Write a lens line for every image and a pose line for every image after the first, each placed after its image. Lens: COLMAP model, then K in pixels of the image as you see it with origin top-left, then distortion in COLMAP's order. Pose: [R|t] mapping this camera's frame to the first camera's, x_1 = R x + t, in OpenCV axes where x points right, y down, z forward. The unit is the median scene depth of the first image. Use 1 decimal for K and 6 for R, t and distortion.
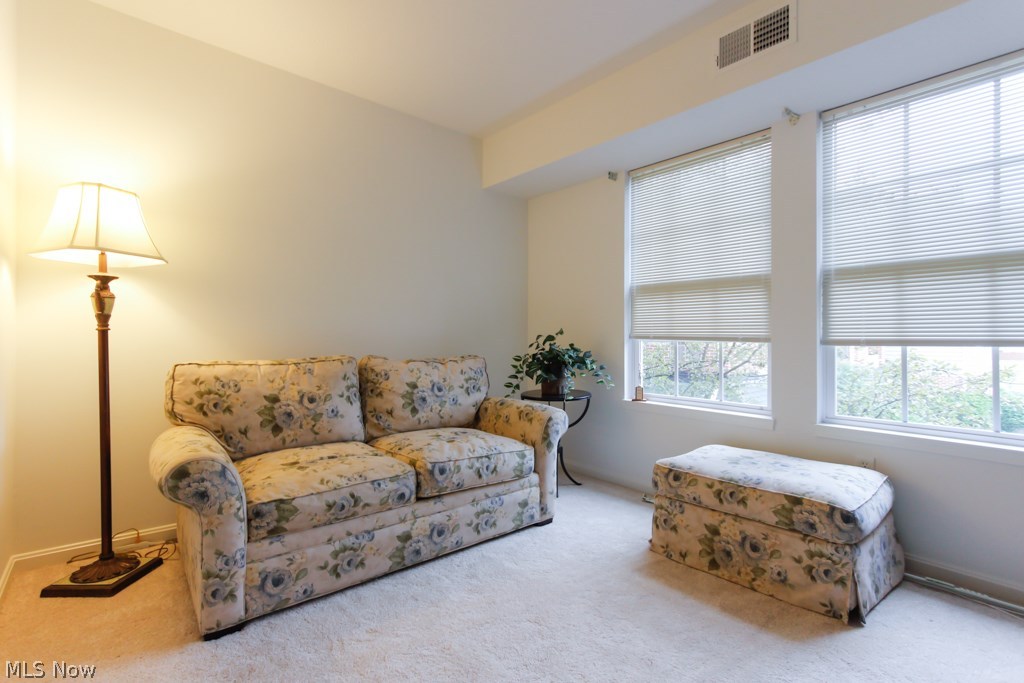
lens RADIAL K [[473.5, 0, 503.1], [0, 473.5, 331.9], [0, 0, 1]] dist [0.003516, 0.001131]
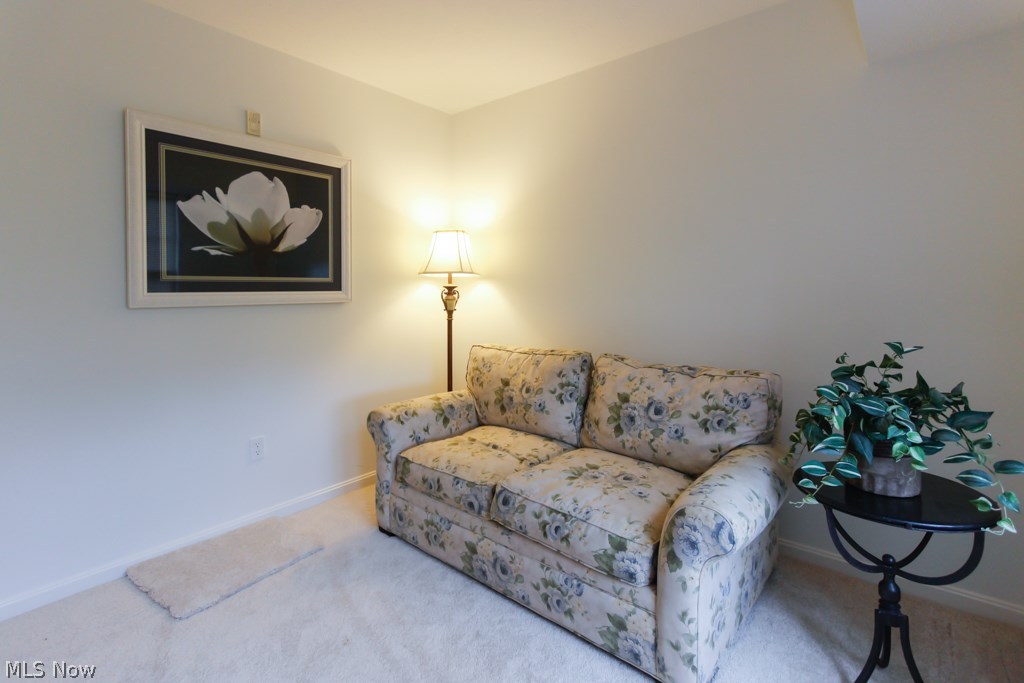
lens RADIAL K [[480.4, 0, 512.4], [0, 480.4, 303.0], [0, 0, 1]] dist [0.000049, 0.000204]
pose [[0.169909, 0.017837, -0.985298, 0.639234], [0.018111, 0.999611, 0.021219, -0.075069], [0.985293, -0.021450, 0.169519, 0.765012]]
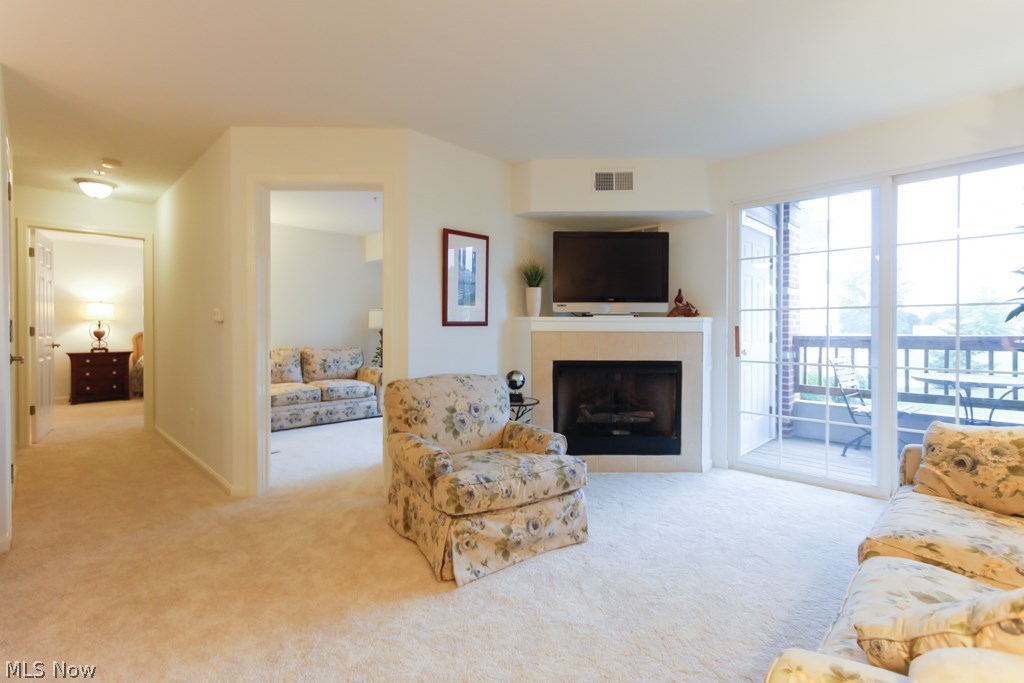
lens RADIAL K [[473.5, 0, 503.1], [0, 473.5, 331.9], [0, 0, 1]] dist [0.003516, 0.001131]
pose [[0.996035, 0.001966, 0.088941, 0.524443], [-0.004061, 0.999718, 0.023380, -0.092179], [-0.088870, -0.023648, 0.995762, -1.529177]]
